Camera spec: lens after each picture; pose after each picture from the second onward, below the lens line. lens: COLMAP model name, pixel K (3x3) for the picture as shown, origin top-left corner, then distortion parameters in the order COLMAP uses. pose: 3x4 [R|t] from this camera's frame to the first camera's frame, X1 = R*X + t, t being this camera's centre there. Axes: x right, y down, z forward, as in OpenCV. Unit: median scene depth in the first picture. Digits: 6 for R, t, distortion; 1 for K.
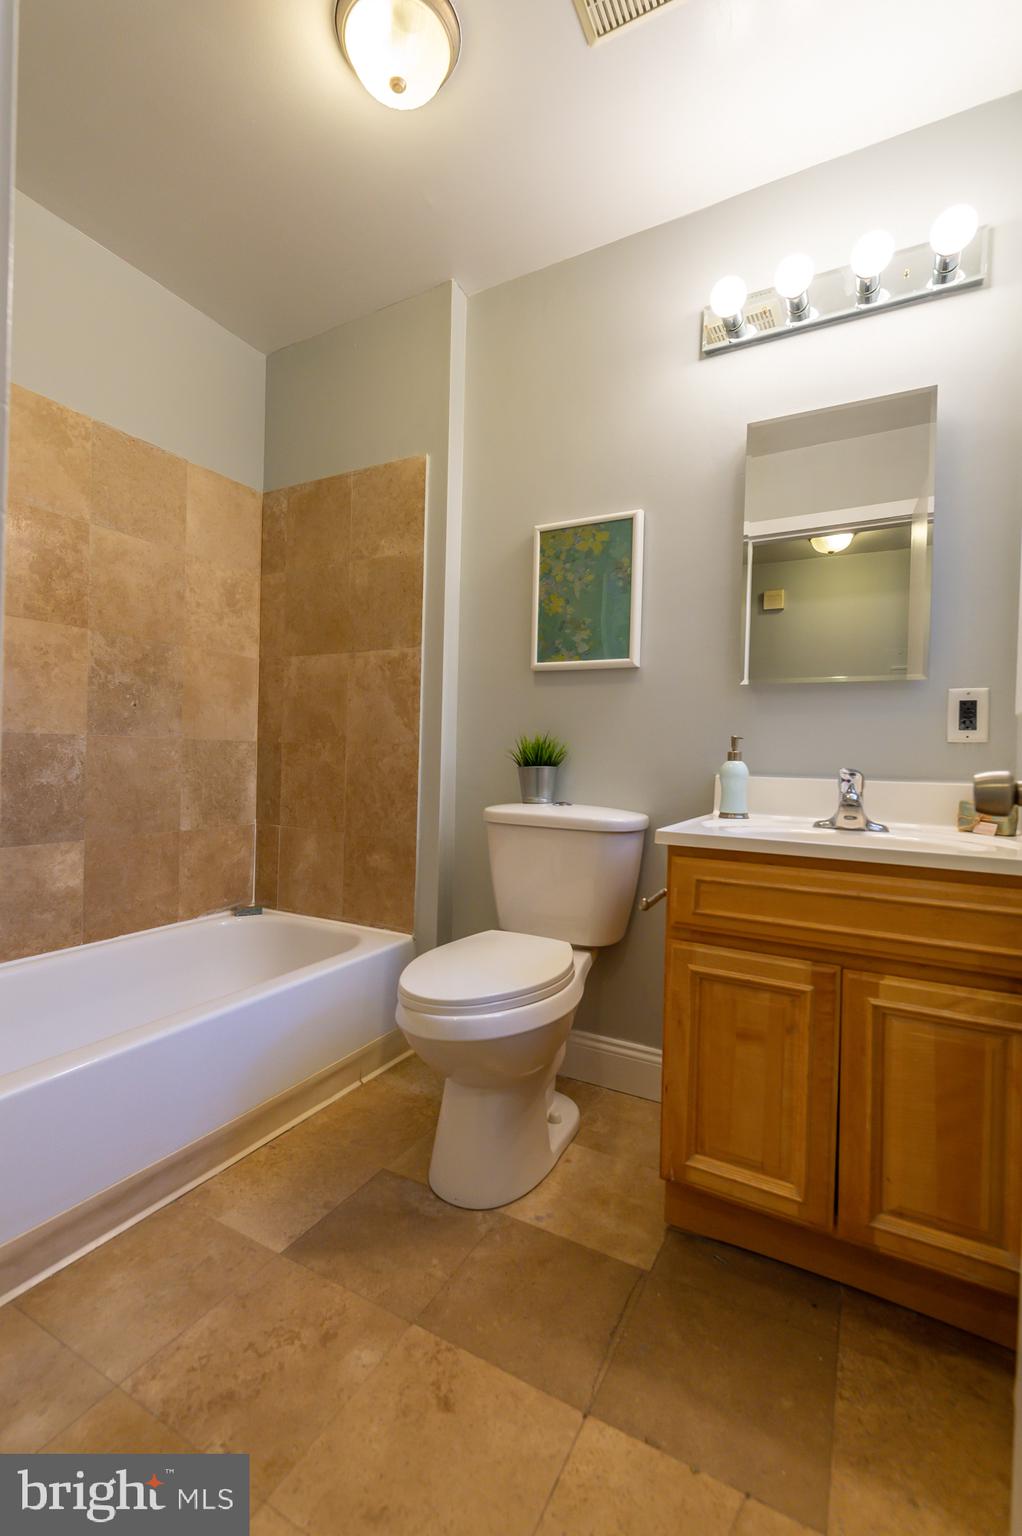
lens RADIAL K [[670.4, 0, 511.0], [0, 670.4, 768.0], [0, 0, 1]] dist [-0.011664, -0.000185]
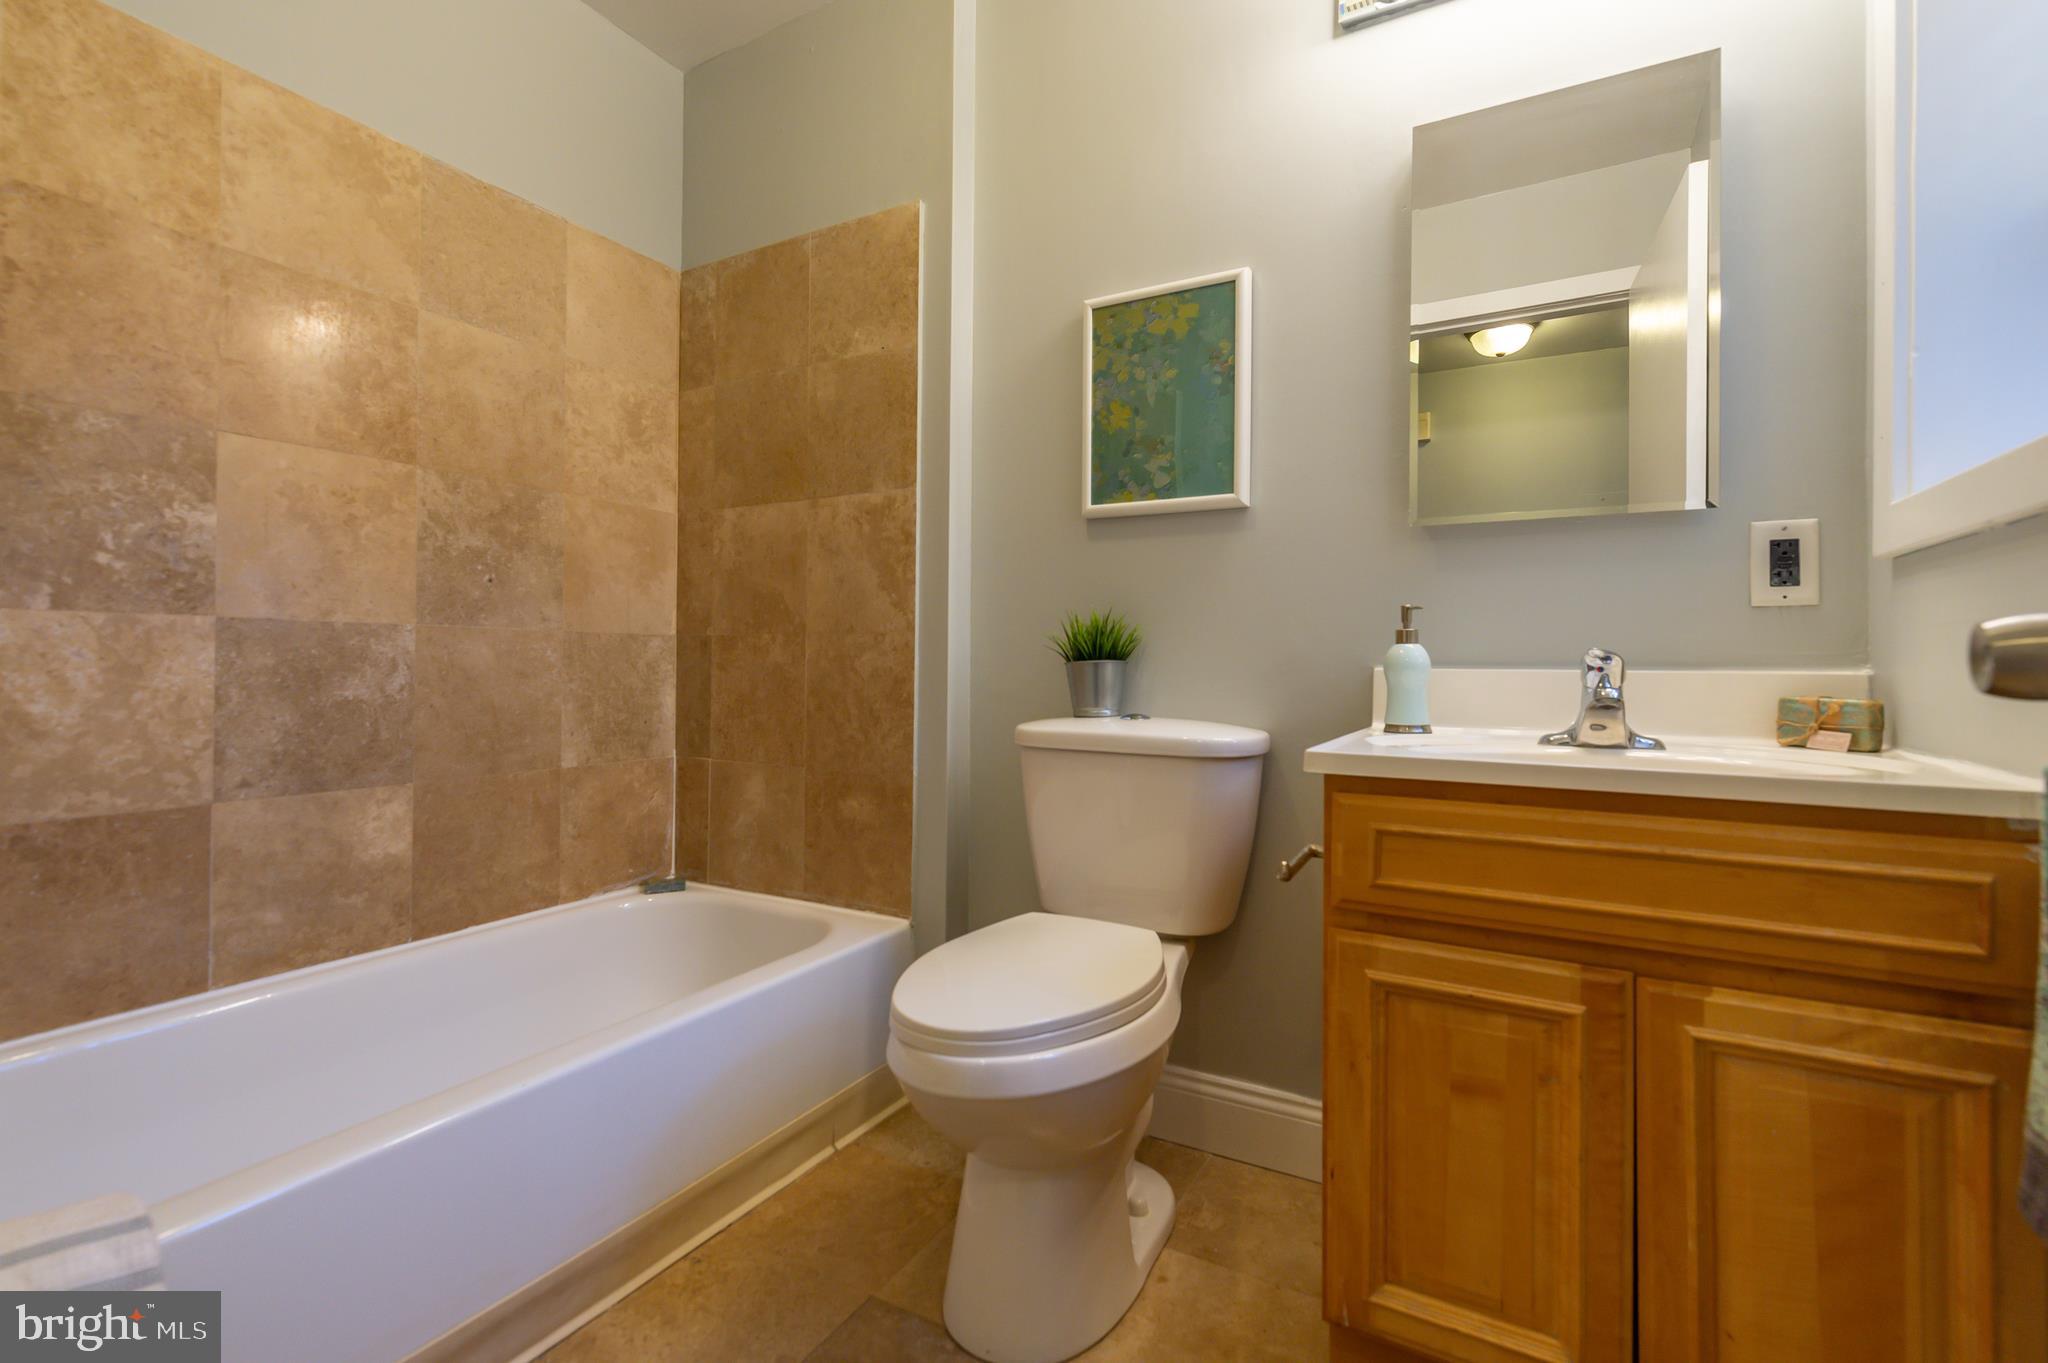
lens RADIAL K [[893.9, 0, 1022.2], [0, 893.9, 668.8], [0, 0, 1]] dist [-0.011664, -0.000185]
pose [[0.999826, -0.016253, -0.009116, -0.025418], [0.016107, 0.999745, -0.015838, 0.018652], [0.009371, 0.015689, 0.999833, 0.124783]]
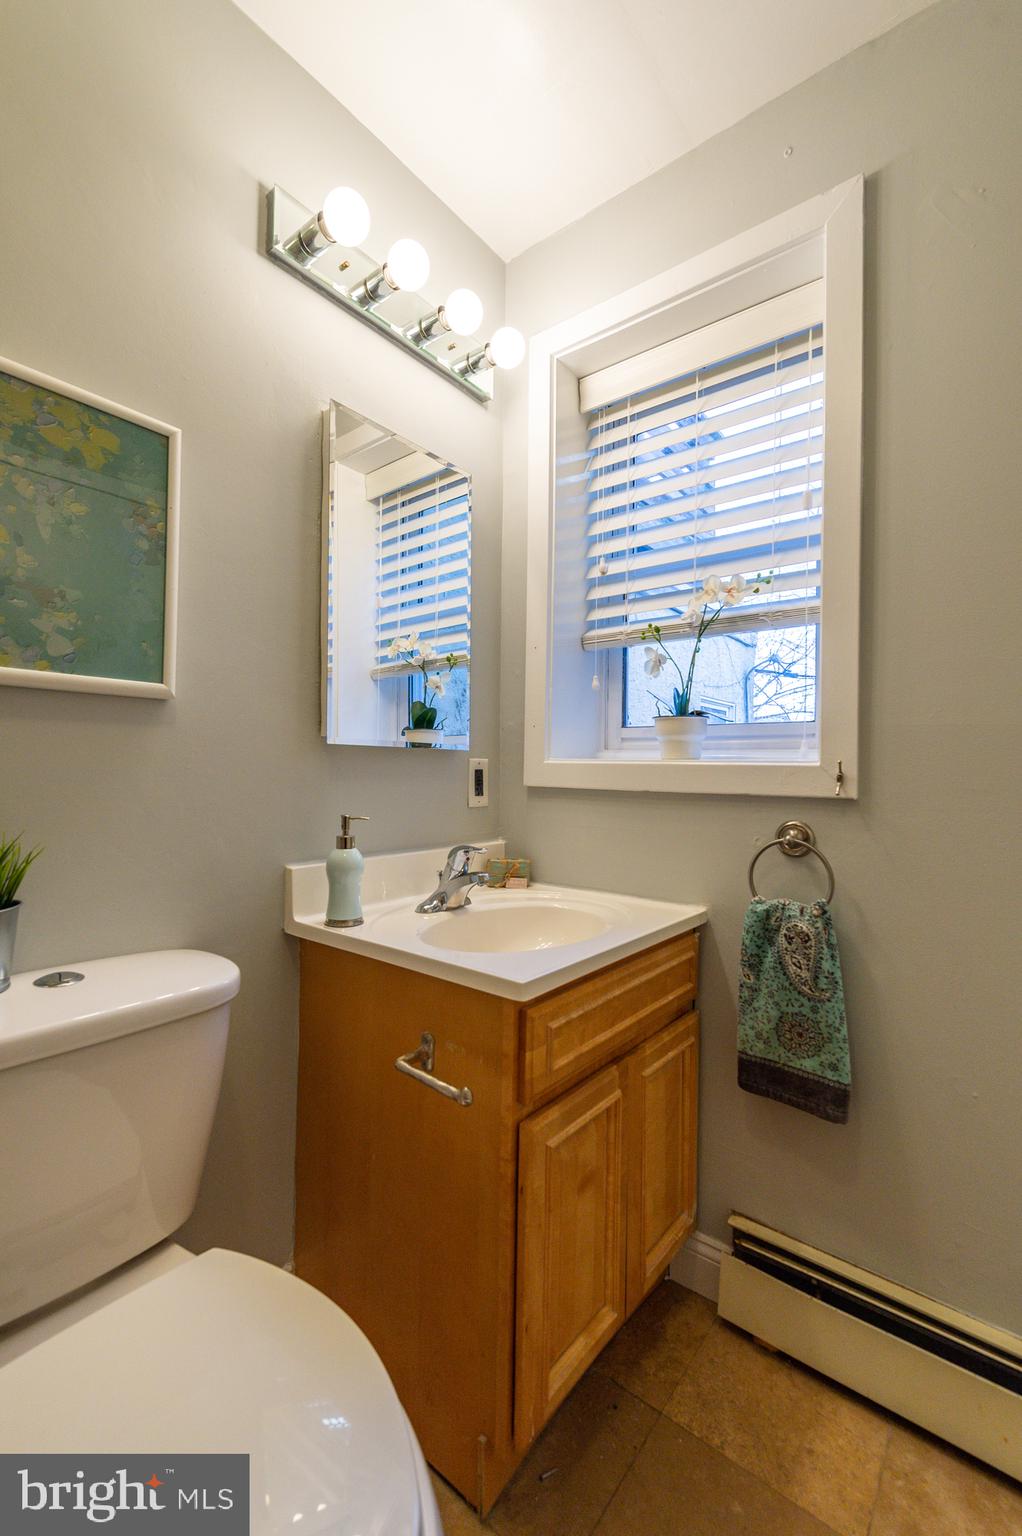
lens RADIAL K [[656.3, 0, 511.0], [0, 656.3, 768.0], [0, 0, 1]] dist [0.000439, 0.000004]
pose [[0.171768, -0.019736, 0.984940, -0.319298], [0.005072, 0.999804, 0.019149, -0.100635], [-0.985124, 0.001706, 0.171834, 0.609667]]
